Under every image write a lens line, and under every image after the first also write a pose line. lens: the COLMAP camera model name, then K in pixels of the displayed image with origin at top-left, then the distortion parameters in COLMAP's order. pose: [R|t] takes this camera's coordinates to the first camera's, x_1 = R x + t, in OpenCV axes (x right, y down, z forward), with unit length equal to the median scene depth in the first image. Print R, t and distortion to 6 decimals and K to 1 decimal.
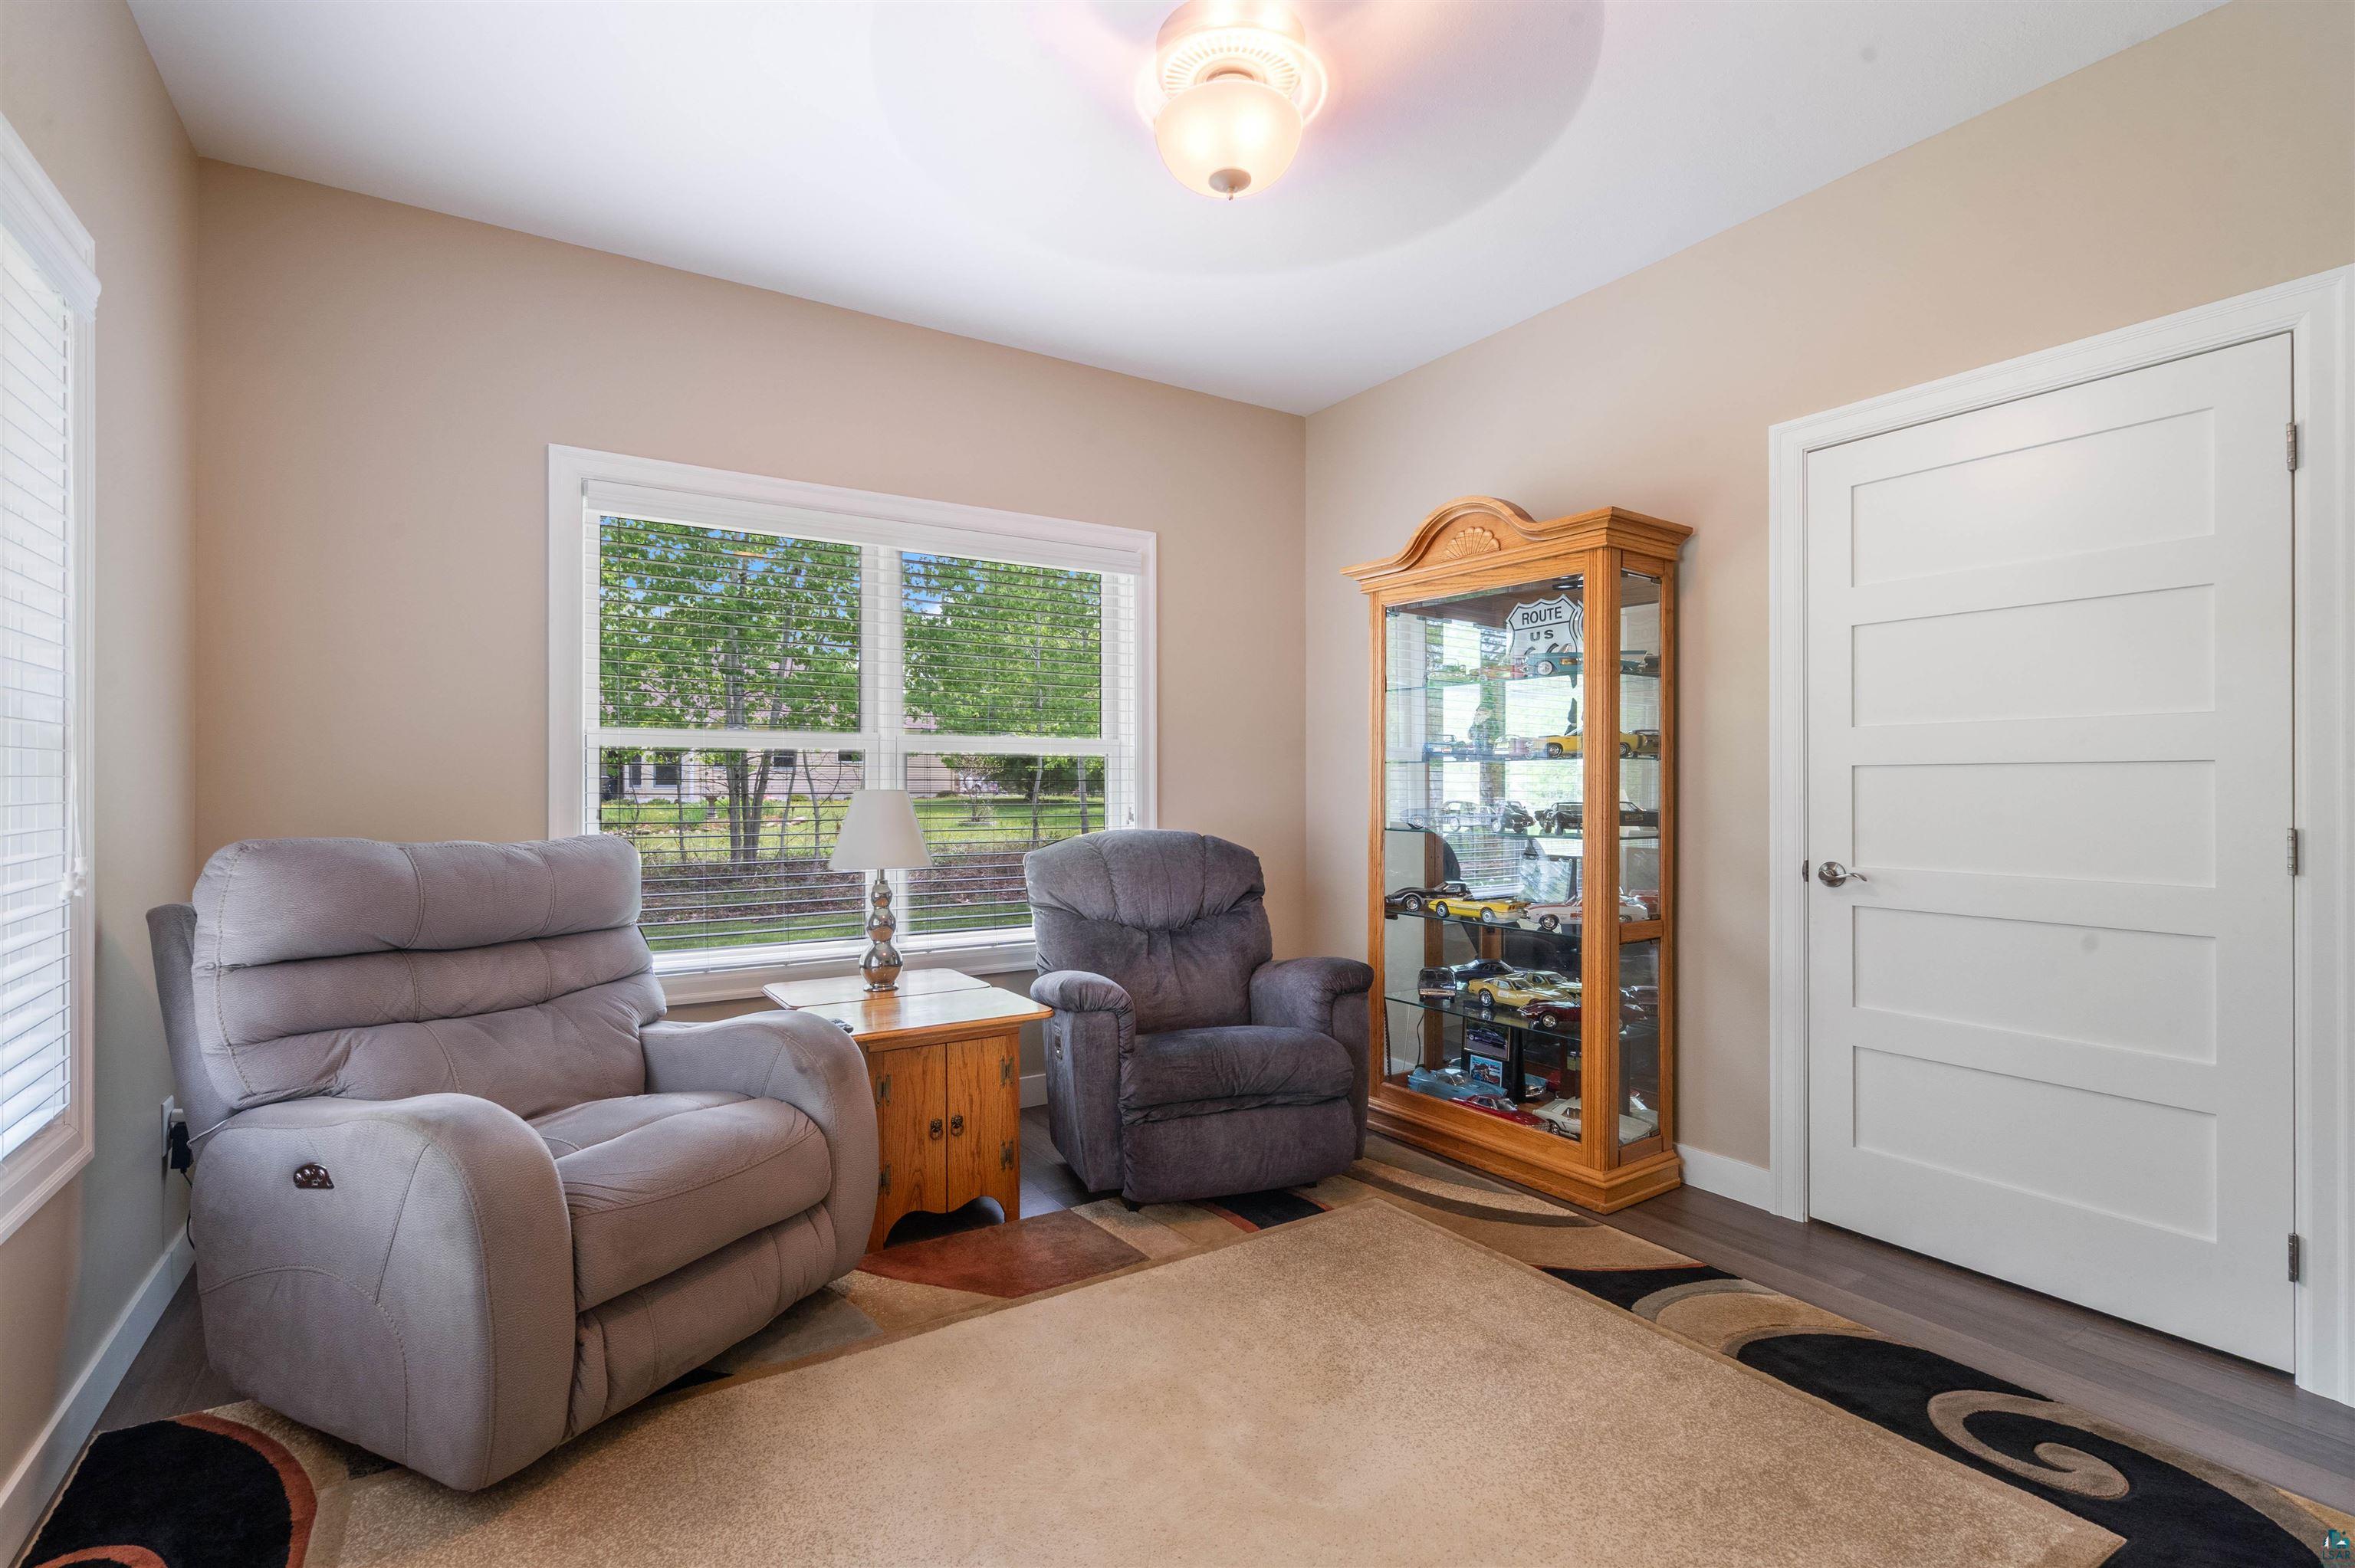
lens RADIAL K [[1081.4, 0, 1167.5], [0, 1081.4, 793.0], [0, 0, 1]] dist [-0.003595, -0.000096]
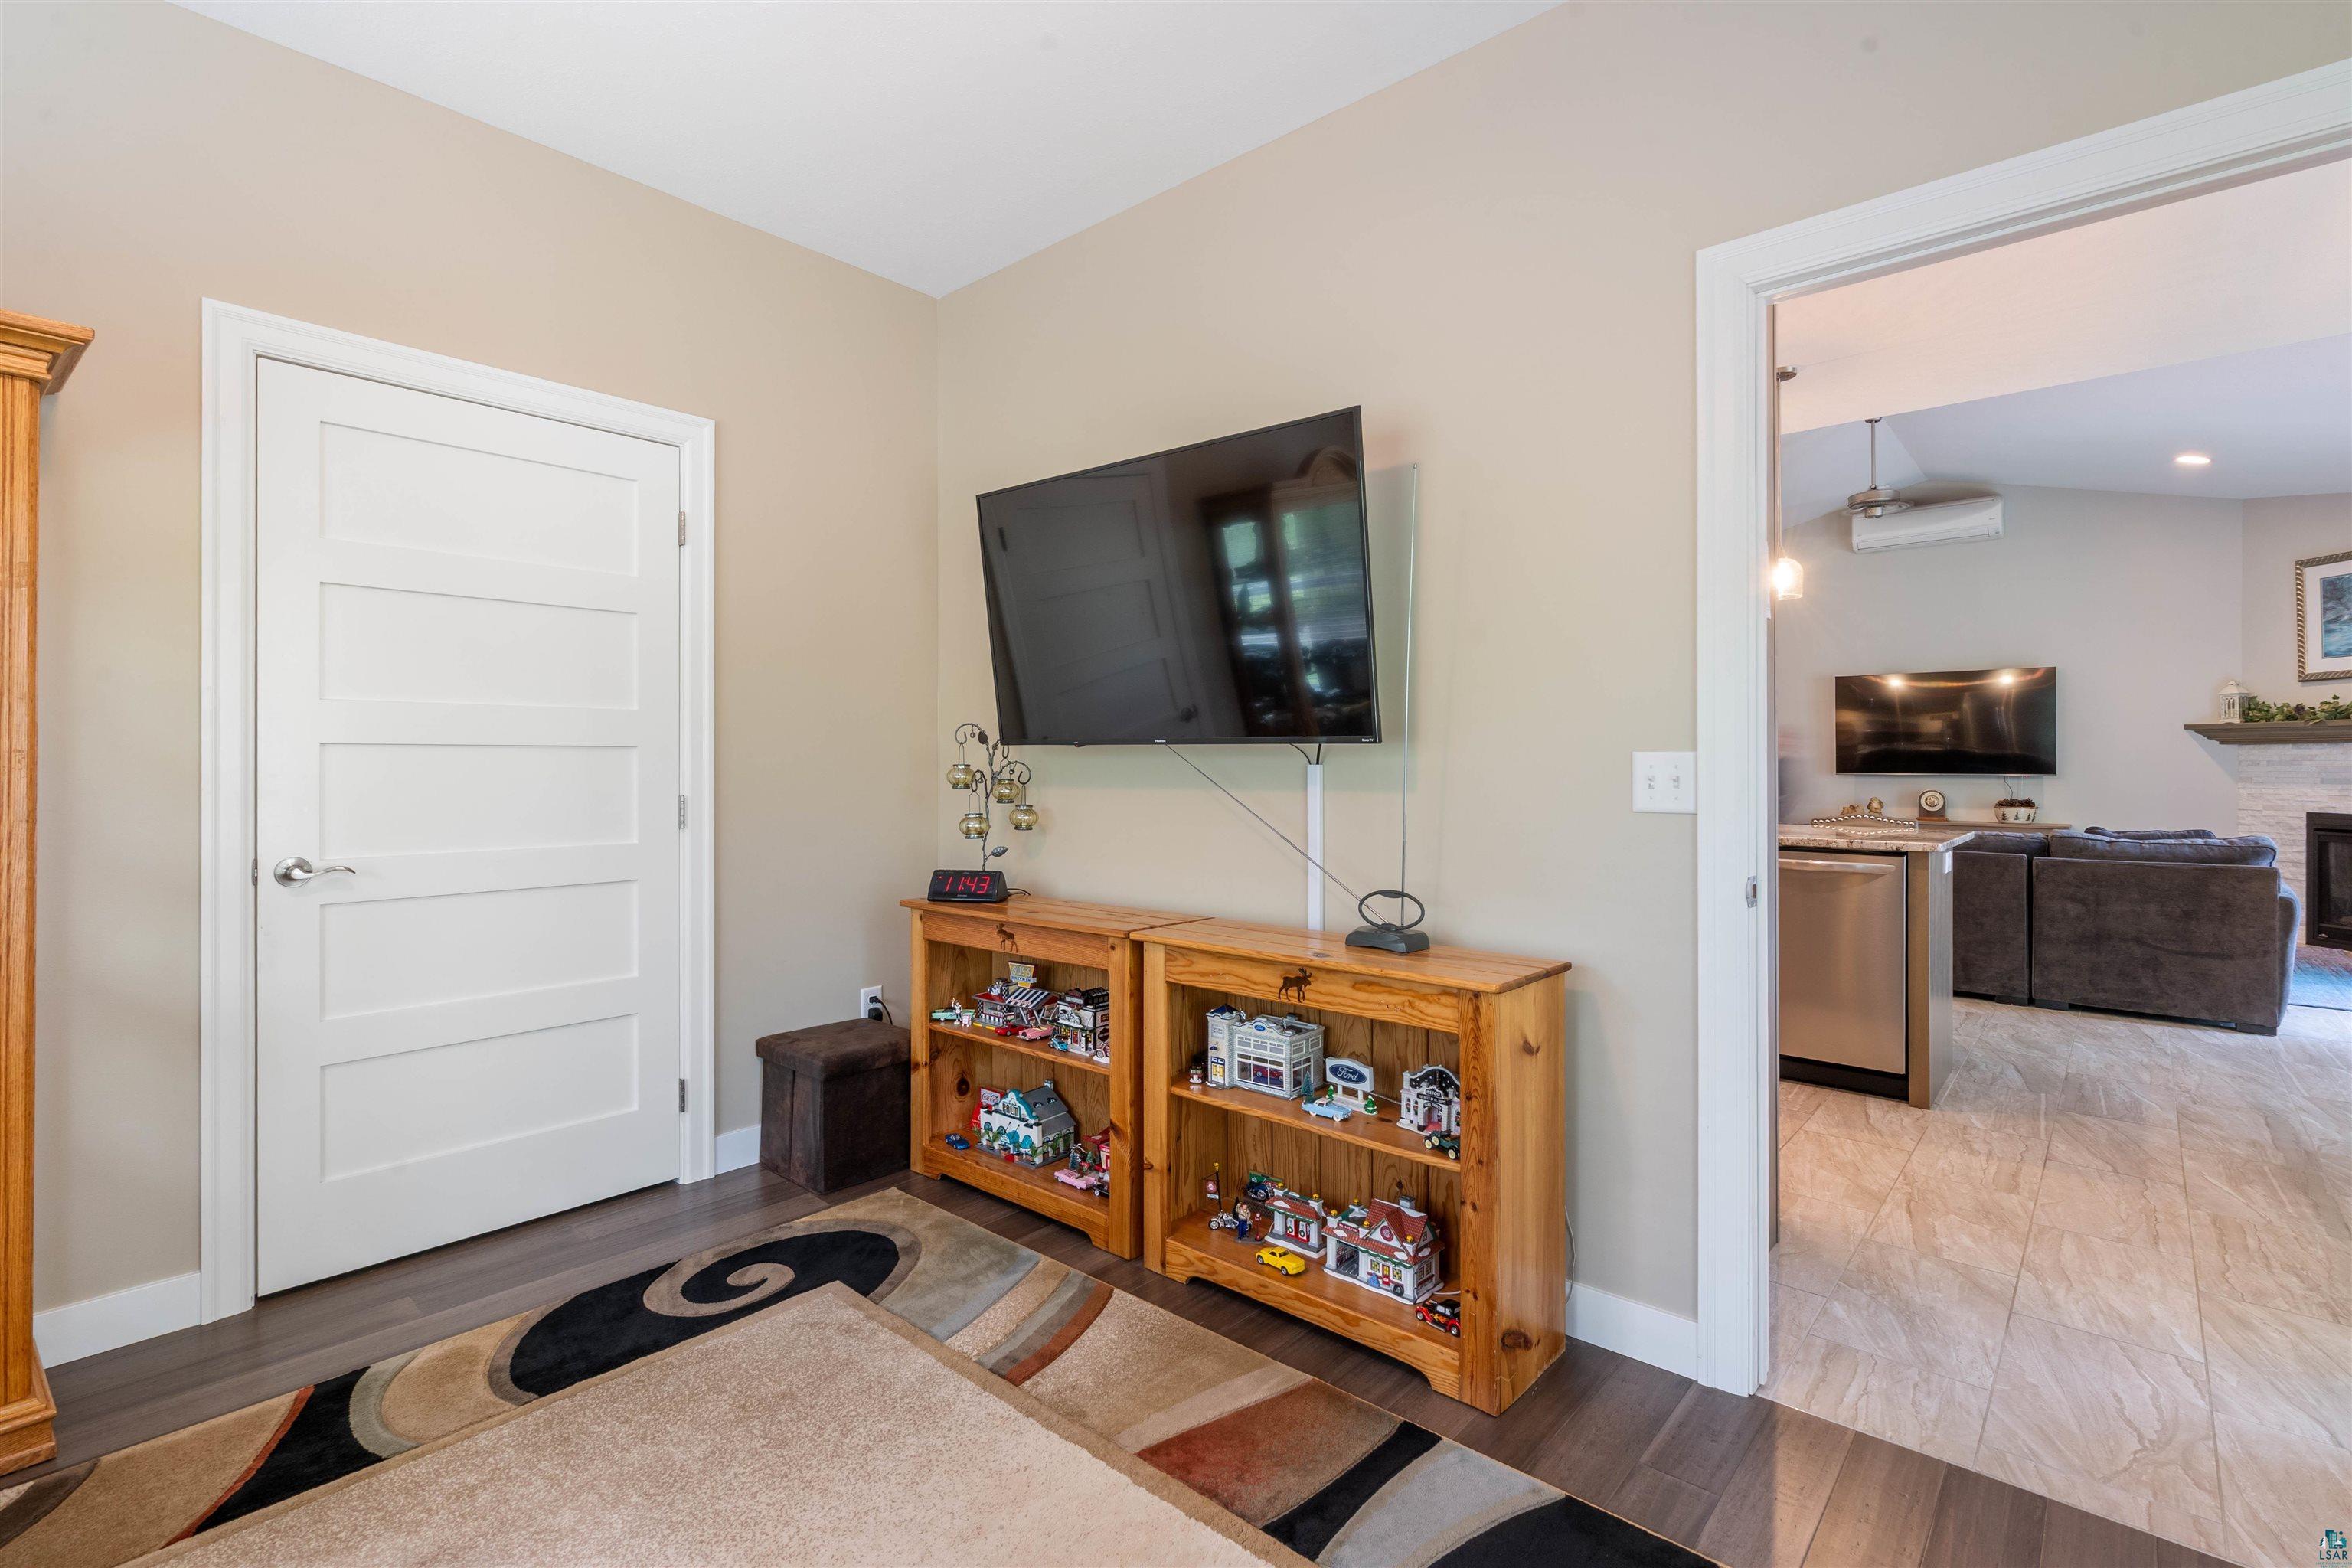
lens RADIAL K [[1085.3, 0, 1180.6], [0, 1085.3, 758.7], [0, 0, 1]] dist [0.001422, 0.000668]
pose [[-0.279383, 0.001453, 0.960179, -0.453321], [0.004969, 0.999988, -0.000067, -0.010593], [-0.960167, 0.004752, -0.279387, 0.658222]]
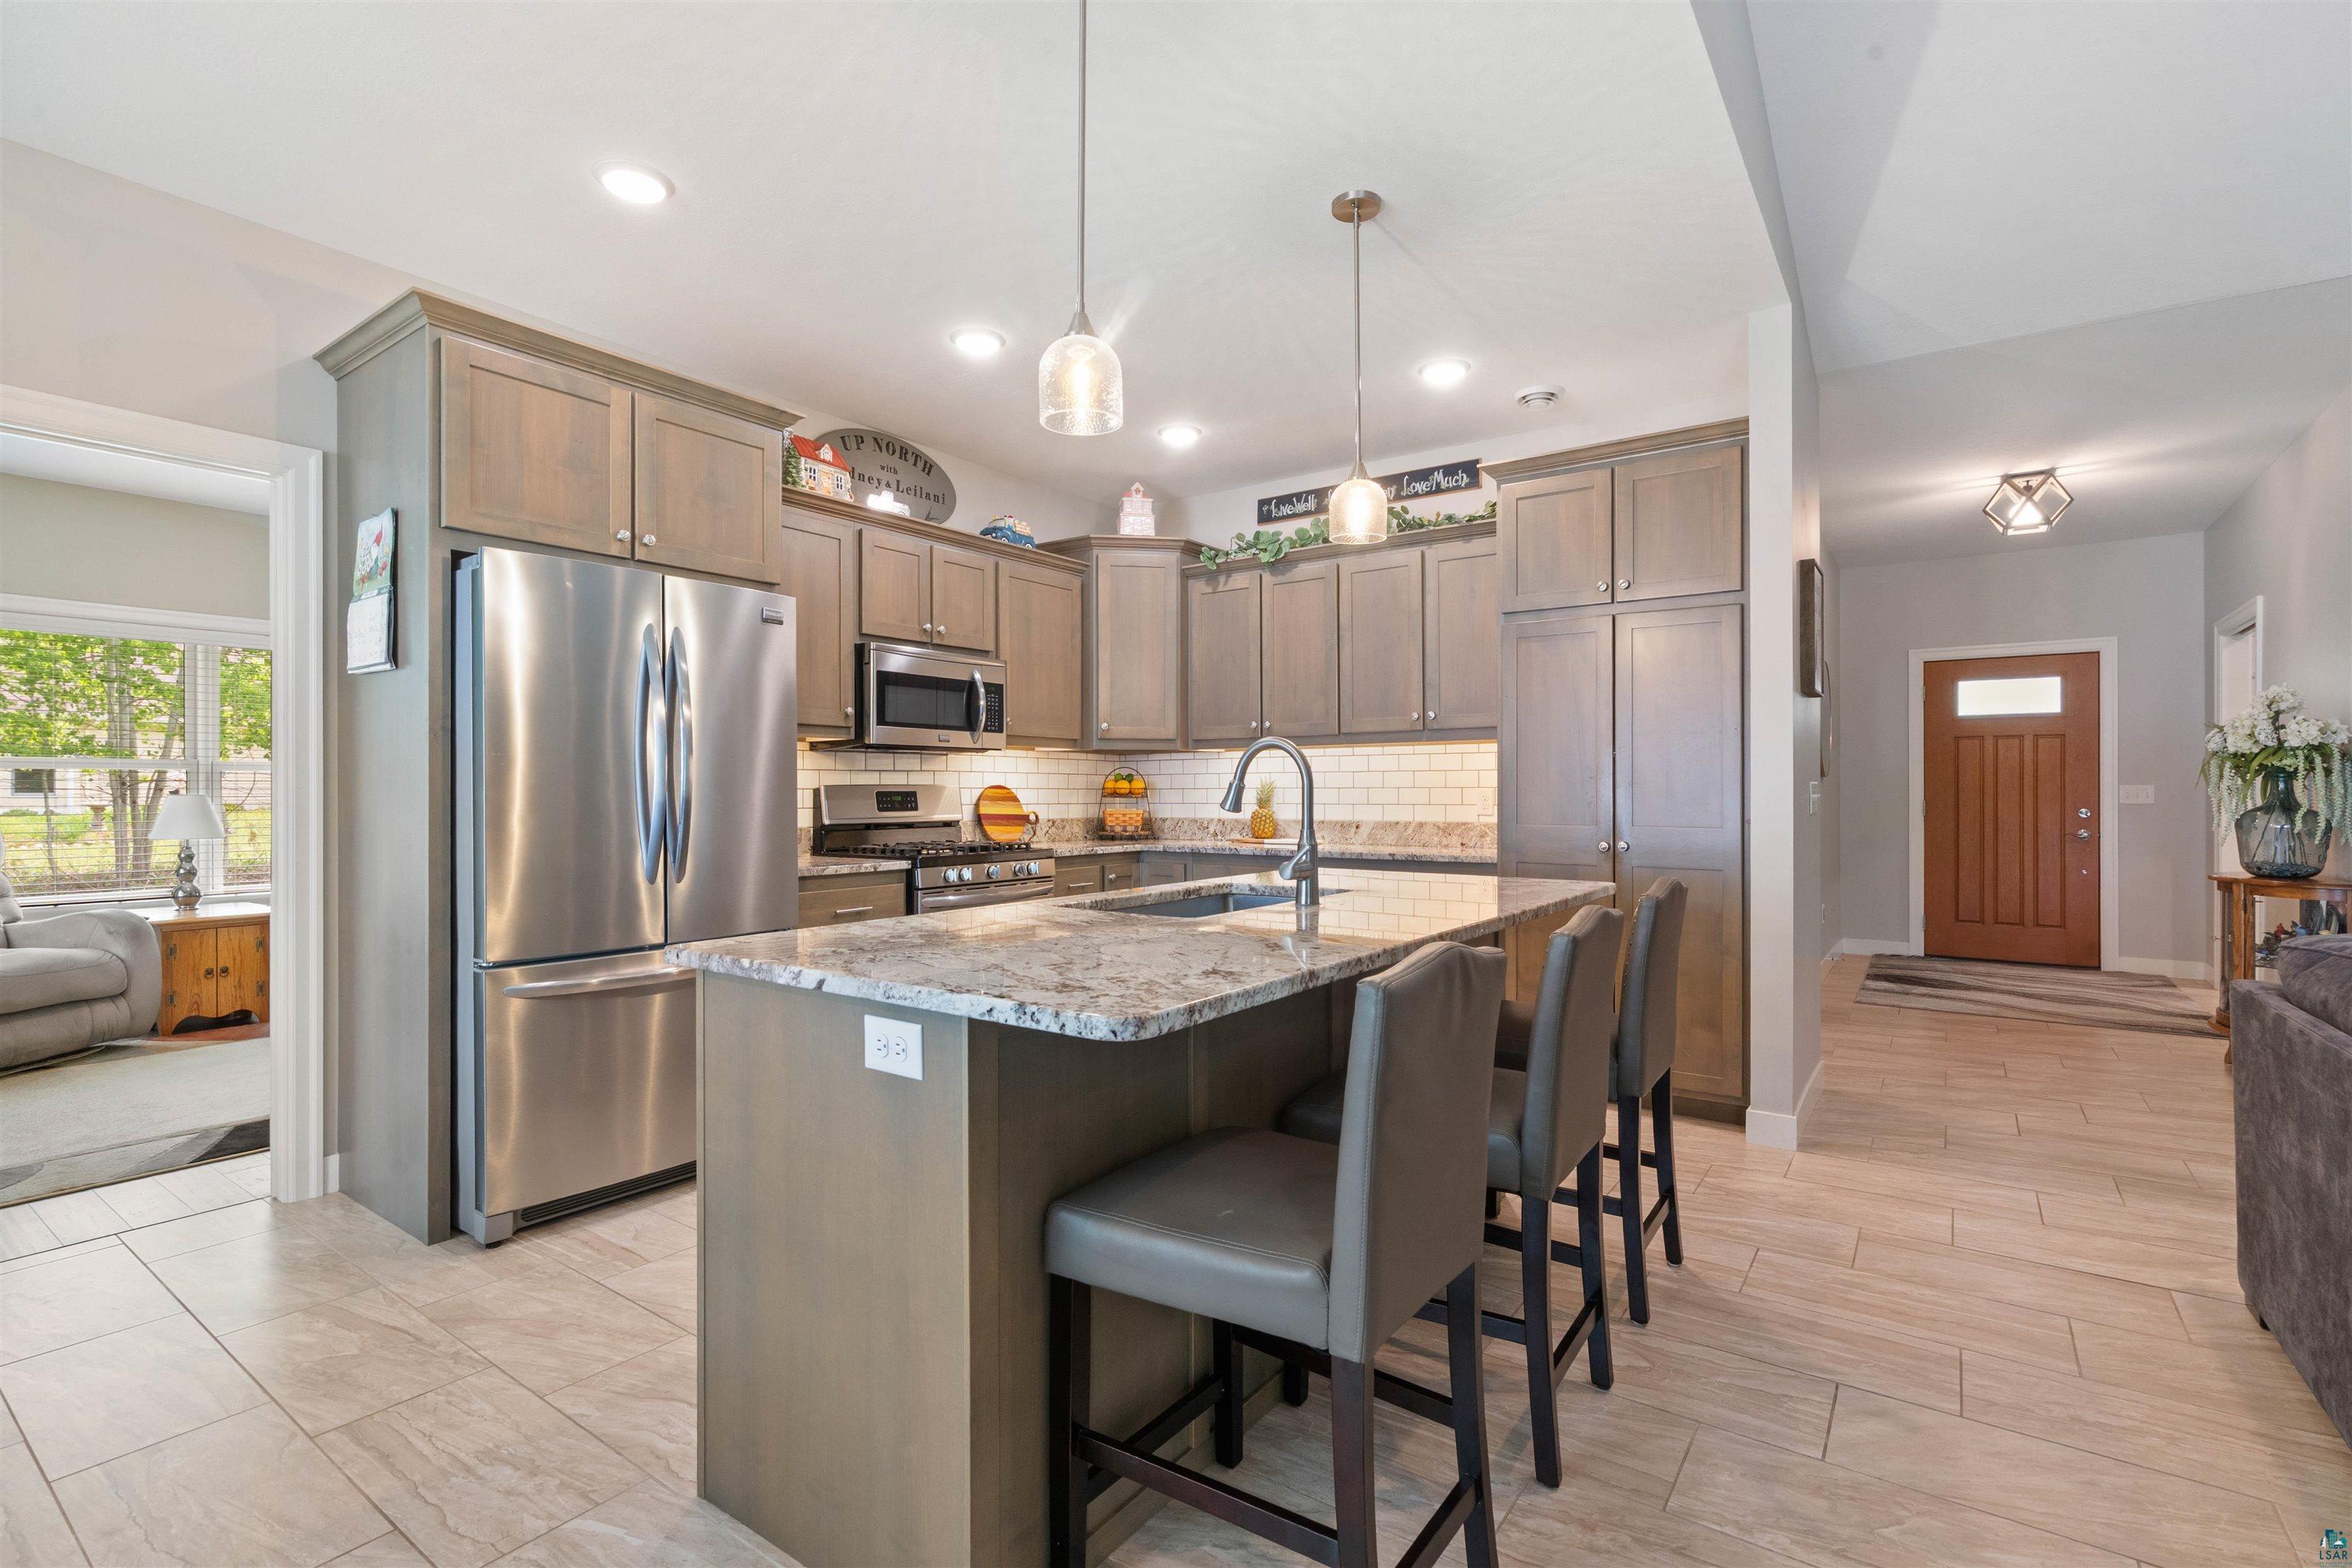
lens RADIAL K [[1080.2, 0, 1166.0], [0, 1080.2, 793.0], [0, 0, 1]] dist [-0.003595, -0.000096]
pose [[0.929737, -0.005585, 0.368182, 0.756184], [0.007248, 0.999969, -0.003135, 0.015619], [-0.368153, 0.005583, 0.929749, -1.595084]]
